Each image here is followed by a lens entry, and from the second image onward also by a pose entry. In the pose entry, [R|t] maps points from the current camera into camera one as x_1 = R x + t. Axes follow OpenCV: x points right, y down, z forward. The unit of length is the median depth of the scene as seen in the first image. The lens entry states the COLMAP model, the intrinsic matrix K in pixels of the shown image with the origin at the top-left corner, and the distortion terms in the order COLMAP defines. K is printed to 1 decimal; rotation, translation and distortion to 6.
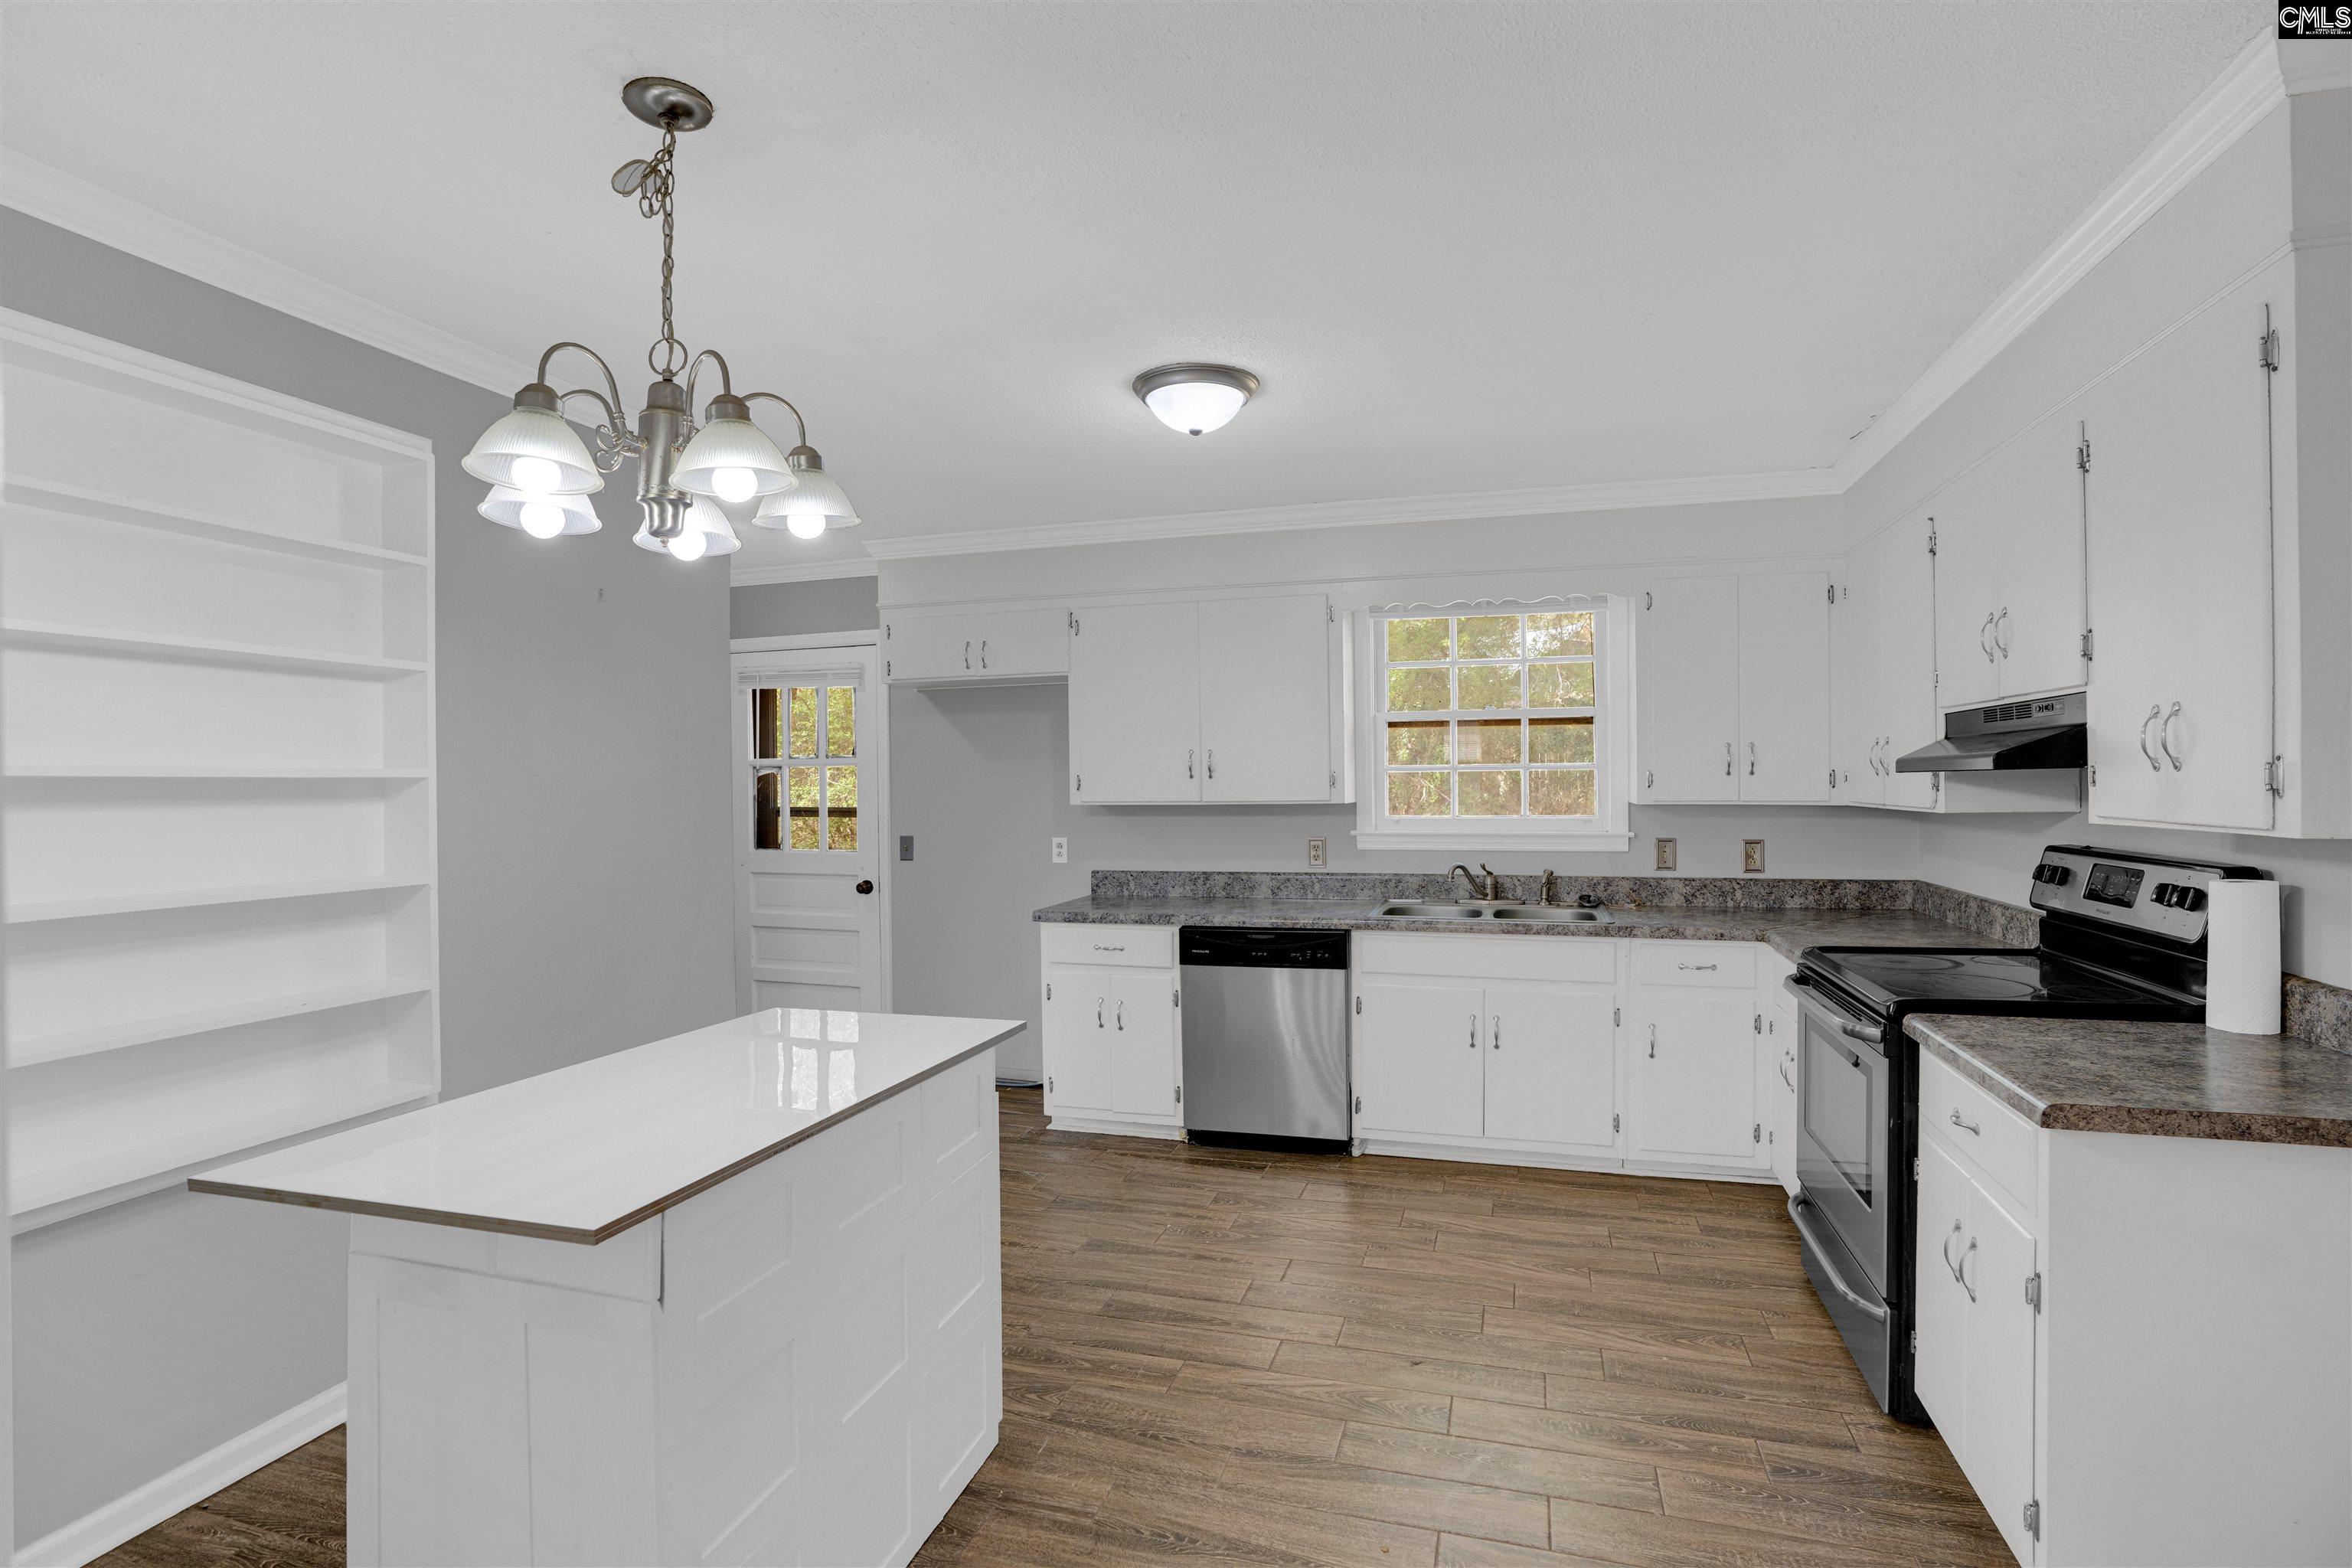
lens RADIAL K [[1063.7, 0, 1125.5], [0, 1063.7, 786.2], [0, 0, 1]] dist [-0.068173, 0.023255]
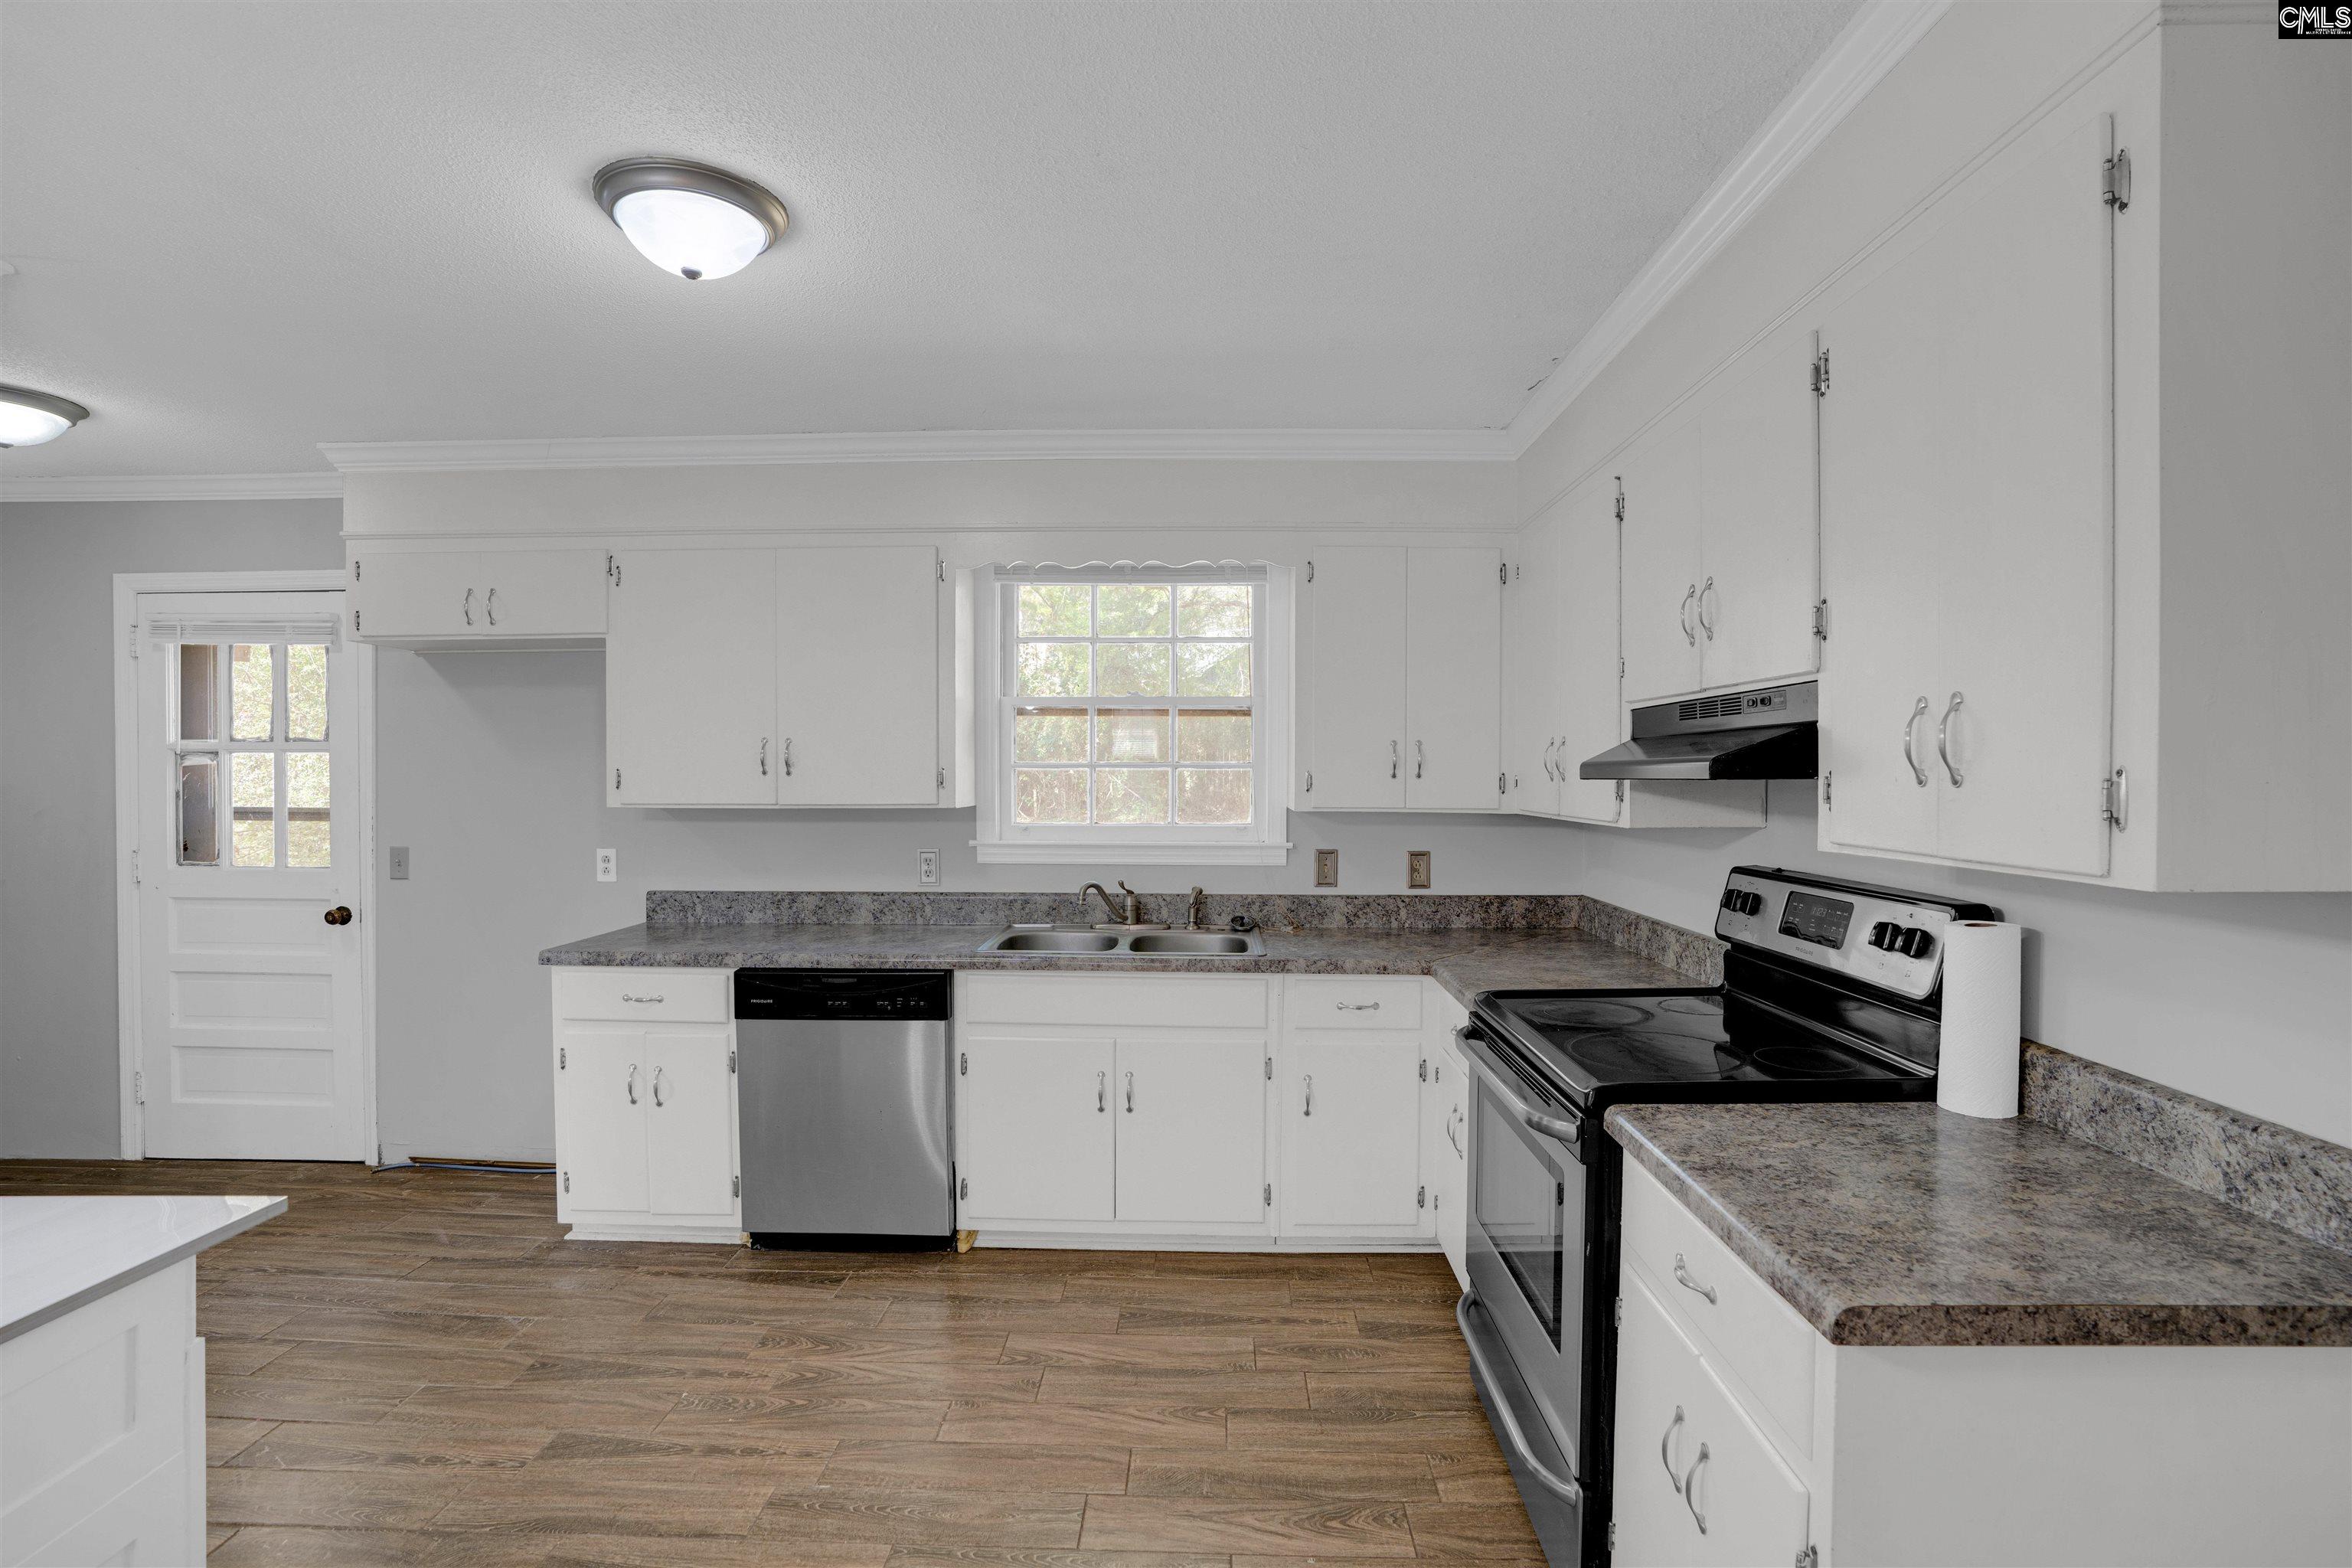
lens RADIAL K [[1076.9, 0, 1127.0], [0, 1076.9, 787.4], [0, 0, 1]] dist [-0.071738, 0.035132]
pose [[0.961059, 0.006607, 0.276264, 0.119247], [-0.008810, 0.999939, 0.006733, -0.006758], [-0.276203, -0.008905, 0.961058, 0.204656]]
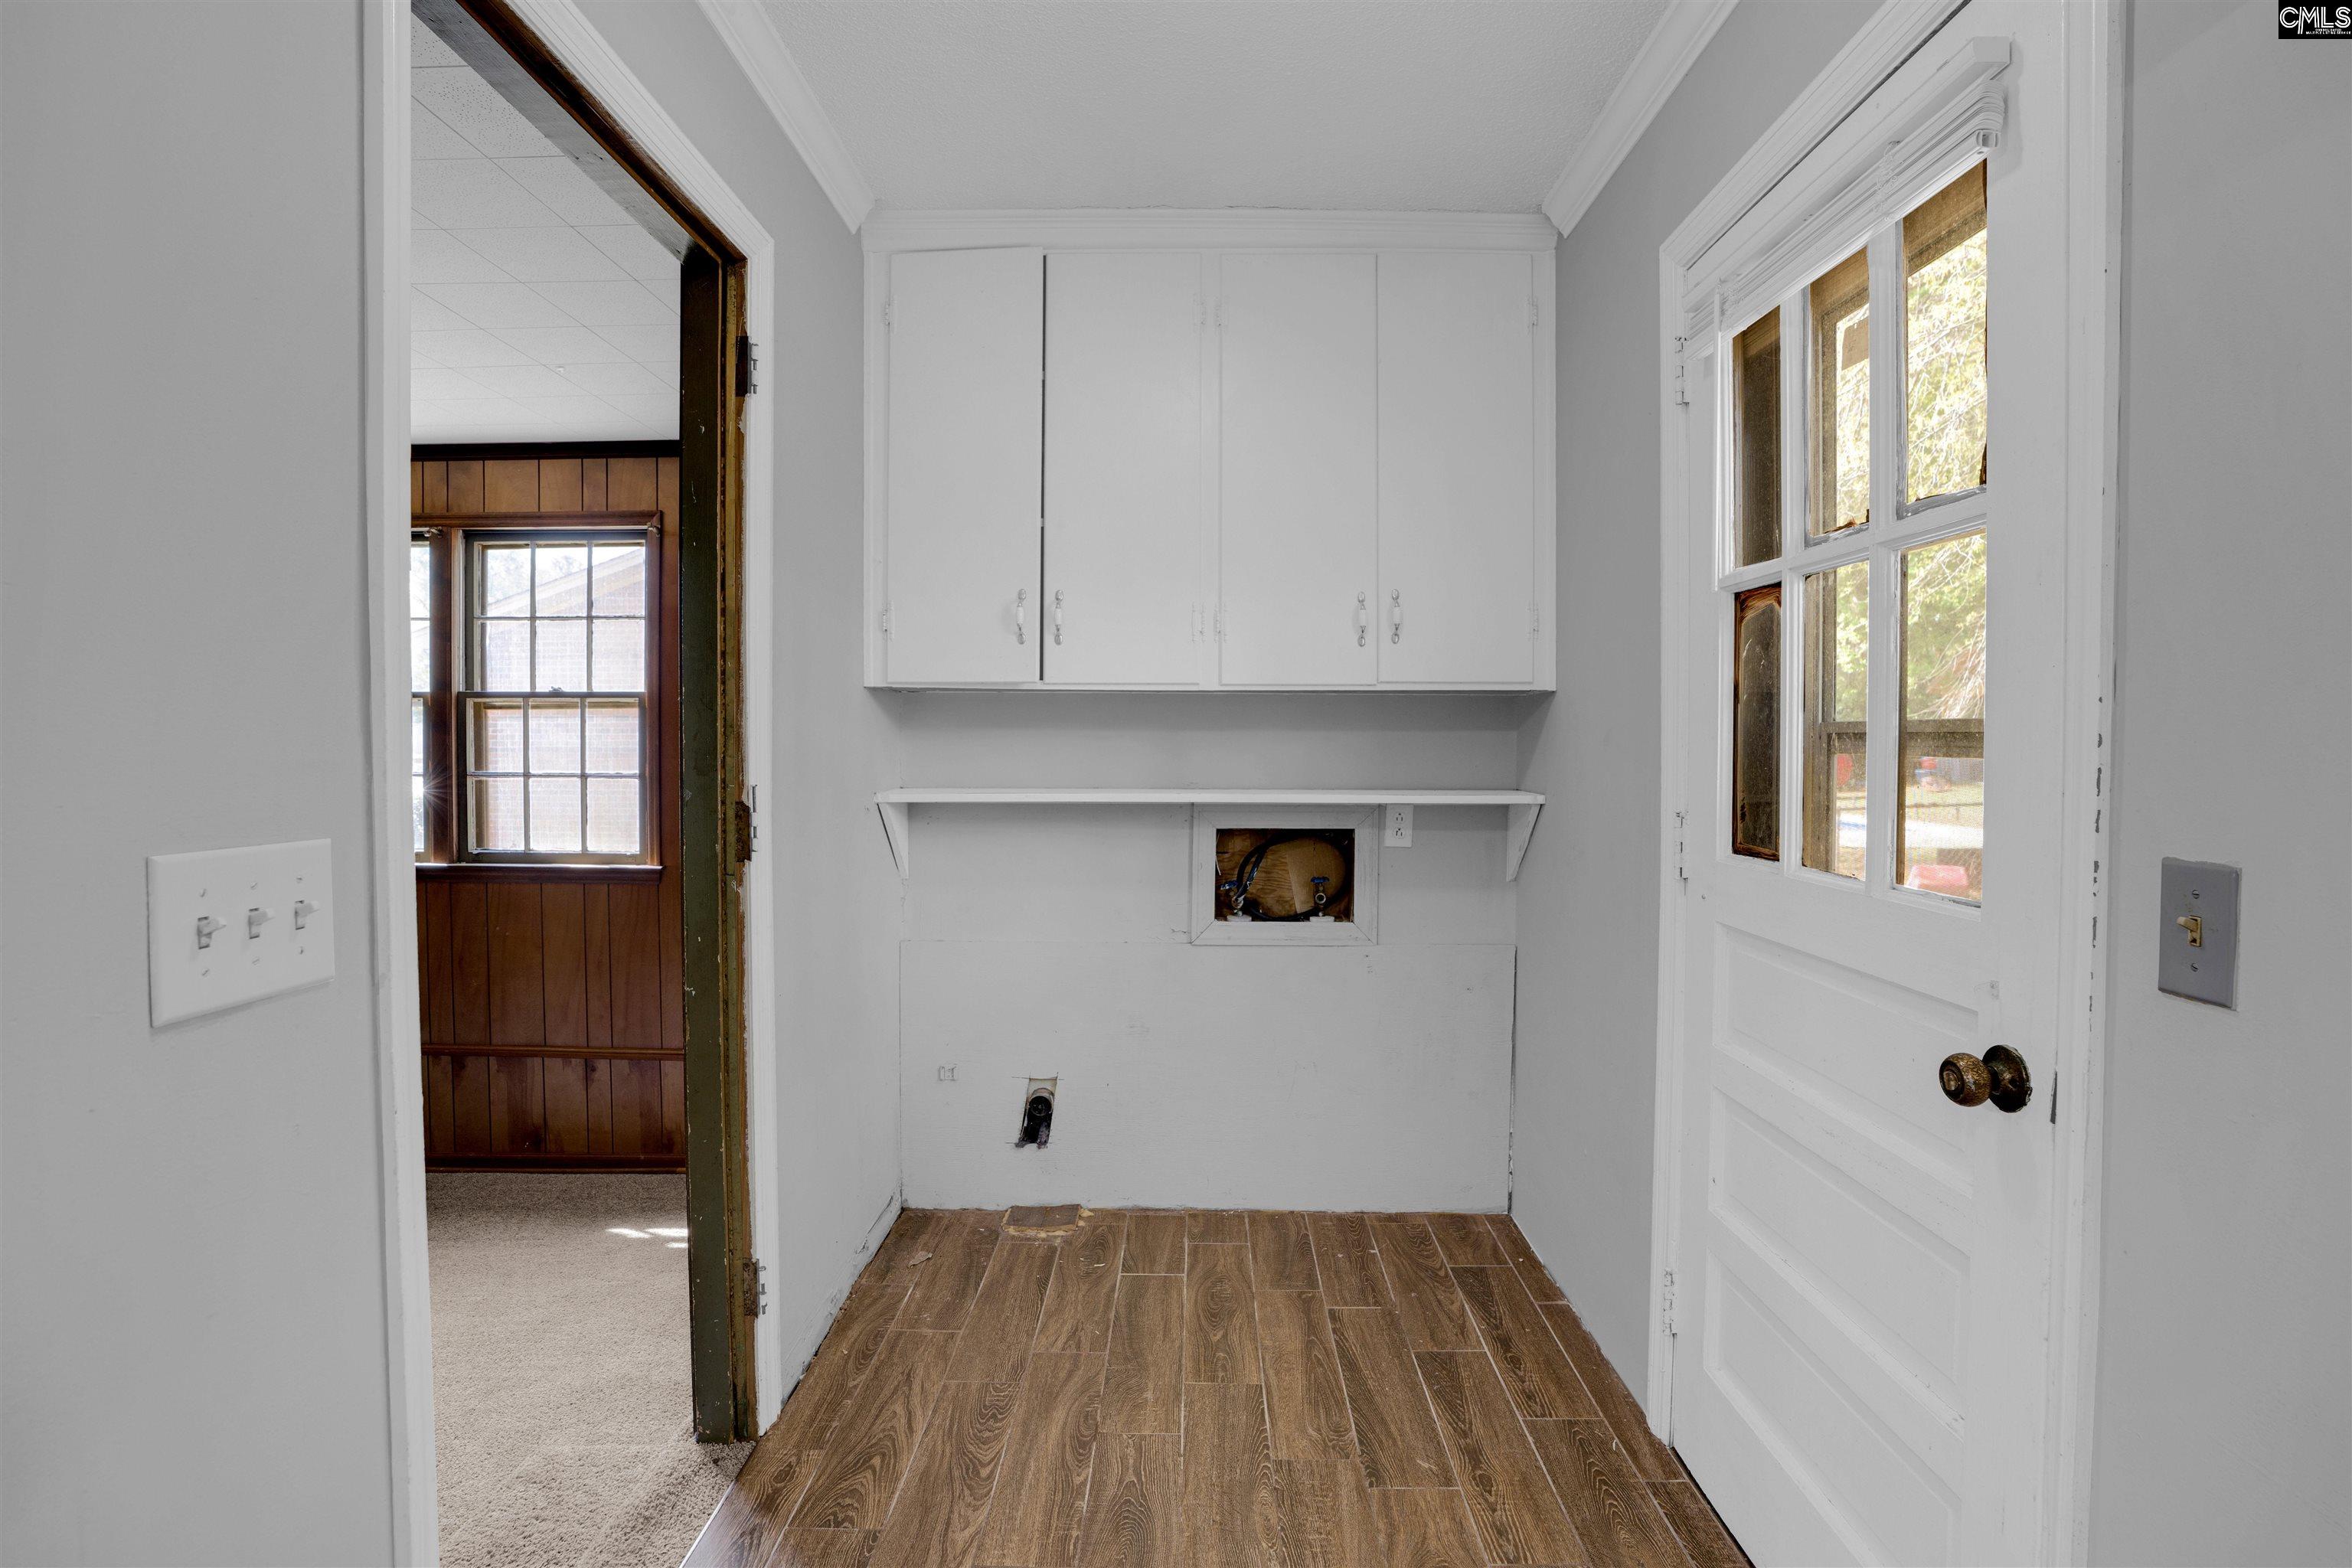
lens RADIAL K [[1129.7, 0, 1181.1], [0, 1129.7, 778.0], [0, 0, 1]] dist [-0.065551, 0.028605]
pose [[0.321949, 0.038513, -0.945973, -0.133351], [-0.010184, 0.999255, 0.037216, 0.040489], [0.946702, -0.002348, 0.322102, 1.121928]]
